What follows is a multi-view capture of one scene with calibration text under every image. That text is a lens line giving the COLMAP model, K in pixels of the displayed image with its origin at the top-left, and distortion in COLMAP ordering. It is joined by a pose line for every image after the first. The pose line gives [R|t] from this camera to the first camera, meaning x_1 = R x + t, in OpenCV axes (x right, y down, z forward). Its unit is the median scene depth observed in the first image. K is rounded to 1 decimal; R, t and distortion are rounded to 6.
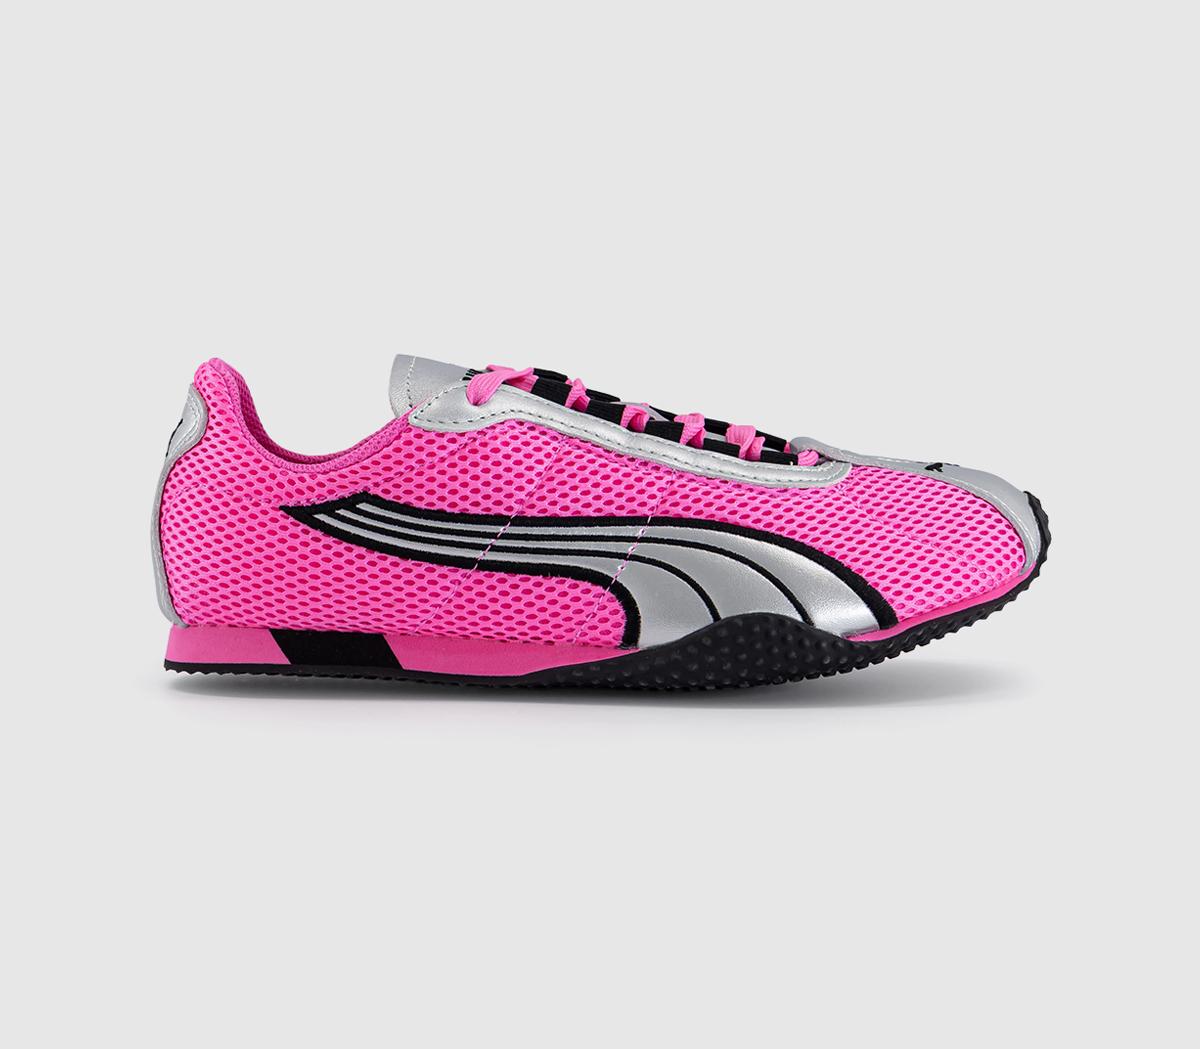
lens RADIAL K [[1673.6, 0, 600.0], [0, 1673.6, 524.5], [0, 0, 1]] dist [0.169917, -0.007384]
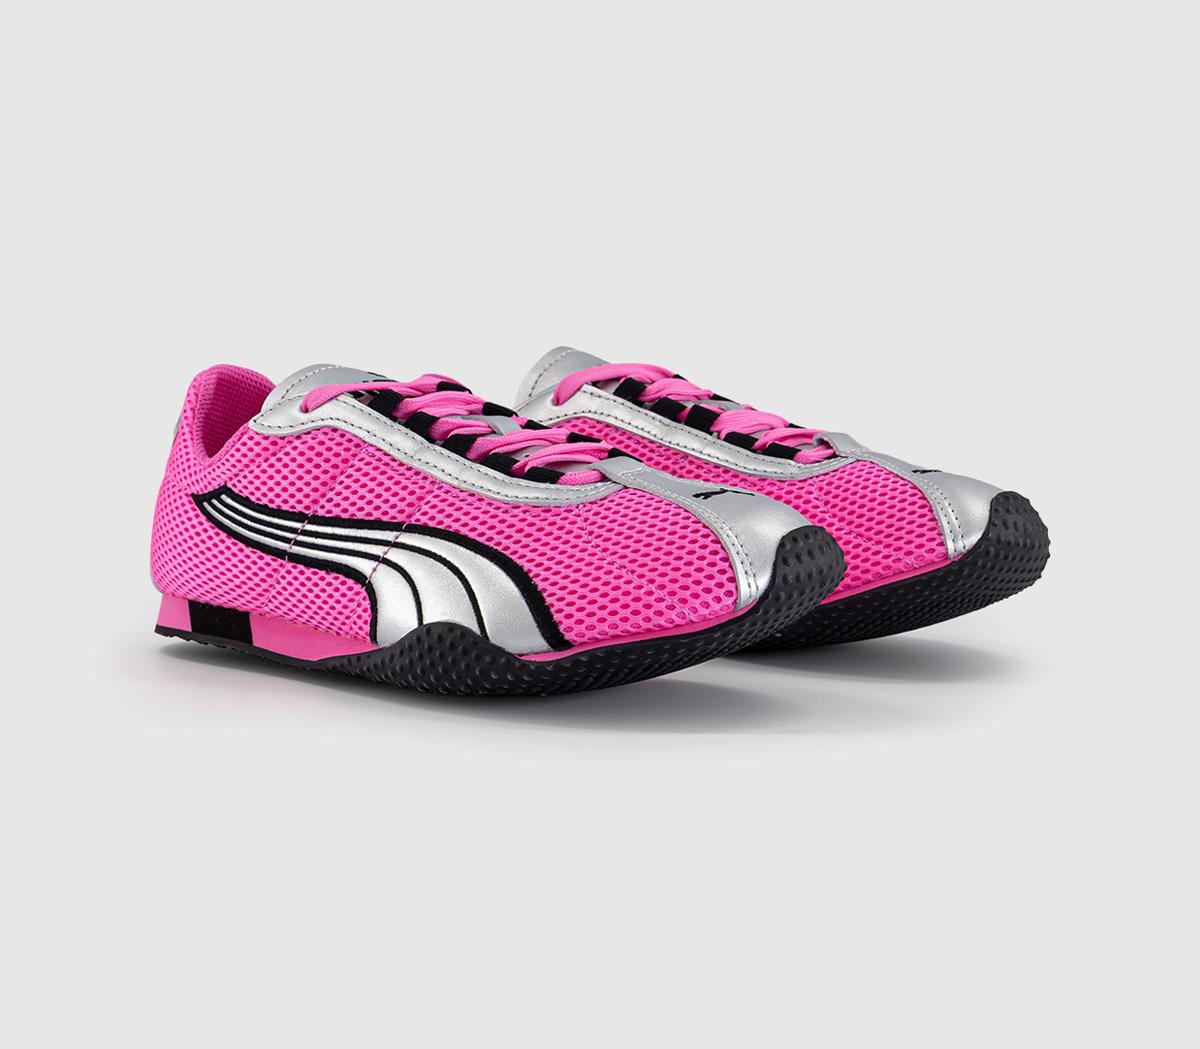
lens RADIAL K [[1673.6, 0, 600.0], [0, 1673.6, 524.5], [0, 0, 1]] dist [0.169917, -0.007384]
pose [[0.870038, 0.070242, -0.487956, 0.635898], [-0.070490, 0.997352, 0.017886, -0.030834], [0.487920, 0.018834, 0.872685, 0.127590]]
